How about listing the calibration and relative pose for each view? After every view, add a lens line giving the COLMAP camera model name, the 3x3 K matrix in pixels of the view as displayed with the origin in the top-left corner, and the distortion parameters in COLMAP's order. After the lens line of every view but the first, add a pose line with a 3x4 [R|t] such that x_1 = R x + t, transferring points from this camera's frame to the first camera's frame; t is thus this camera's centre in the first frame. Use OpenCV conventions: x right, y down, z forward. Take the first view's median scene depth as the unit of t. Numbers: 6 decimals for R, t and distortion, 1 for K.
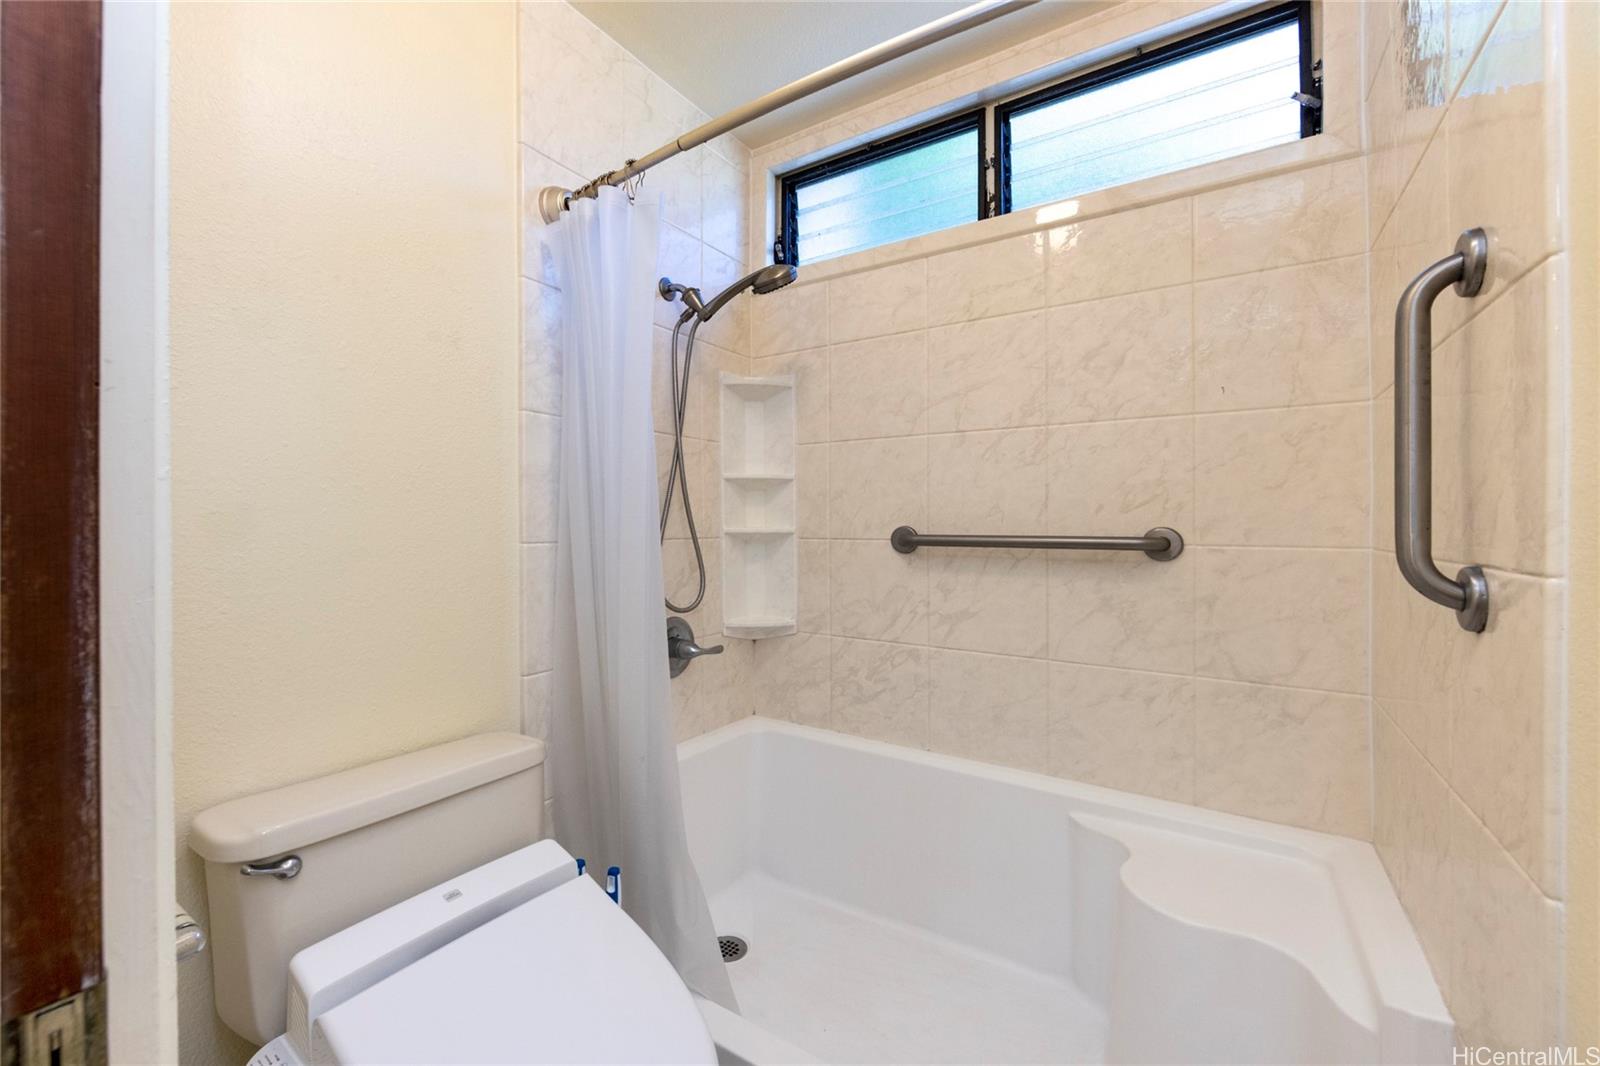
lens RADIAL K [[648.9, 0, 796.5], [0, 648.9, 527.1], [0, 0, 1]] dist [-0.009755, -0.000084]
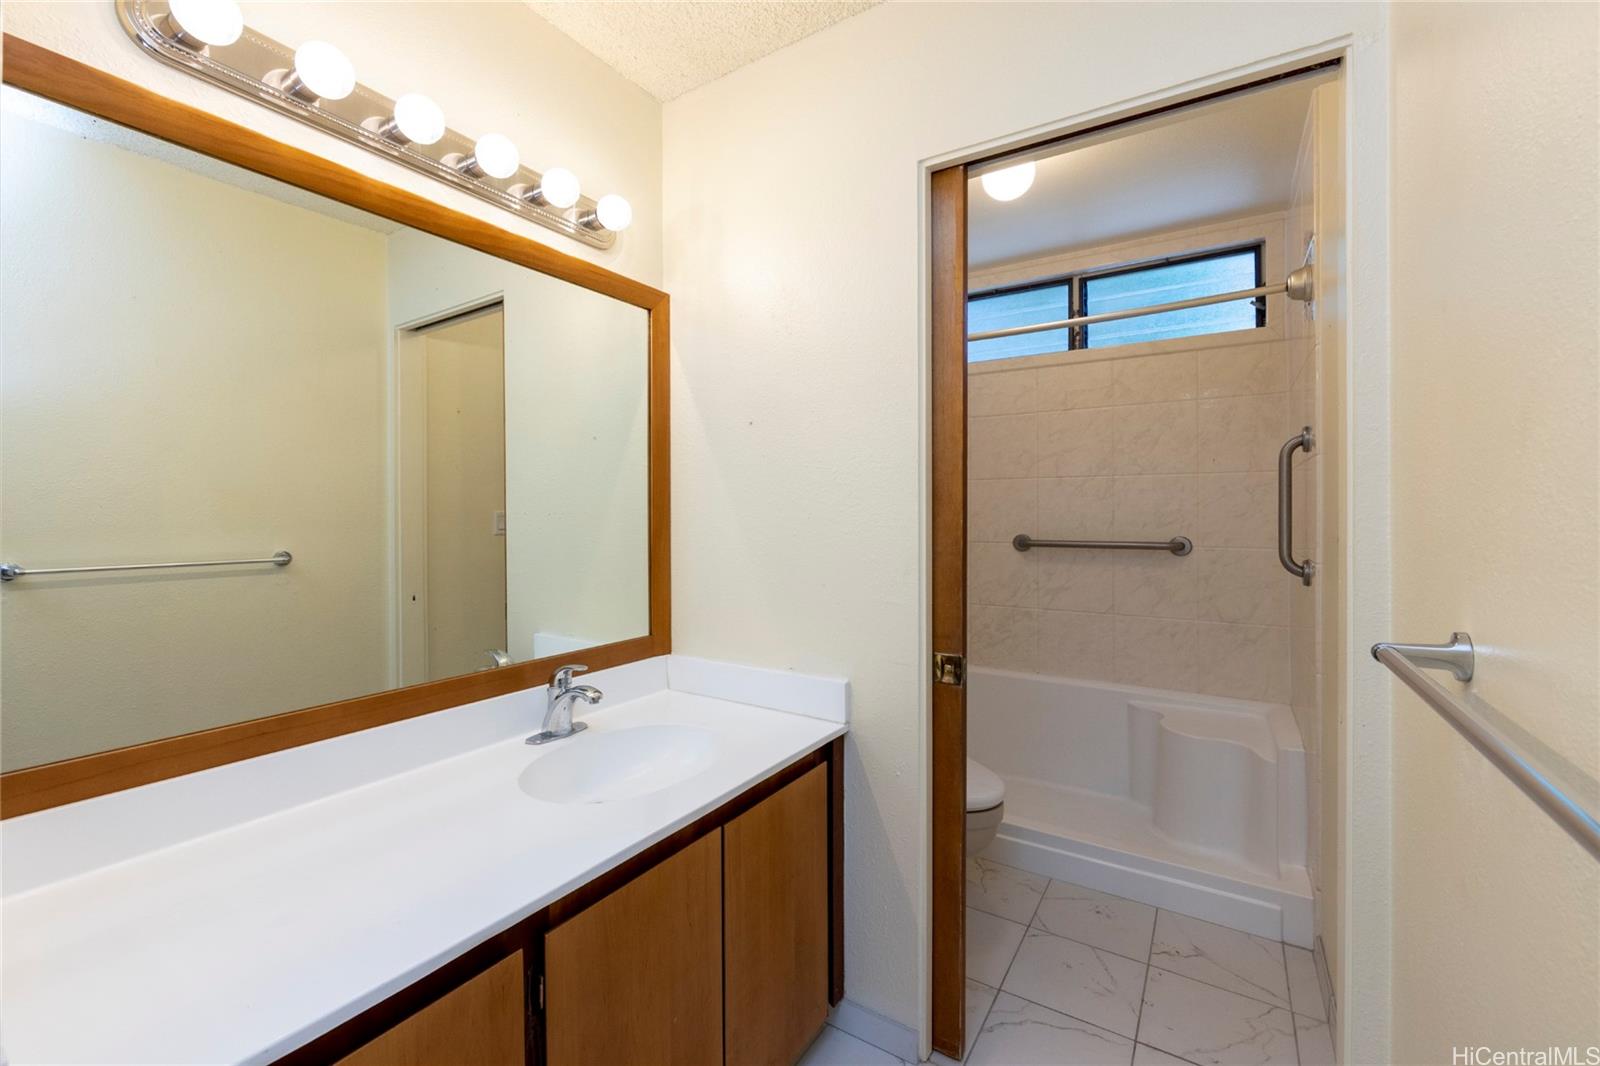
lens RADIAL K [[648.9, 0, 836.8], [0, 648.9, 521.4], [0, 0, 1]] dist [-0.009755, -0.000084]
pose [[0.999111, -0.004188, 0.041958, -0.427760], [0.003904, 0.999969, 0.006851, -0.055732], [-0.041985, -0.006681, 0.999096, -0.696470]]
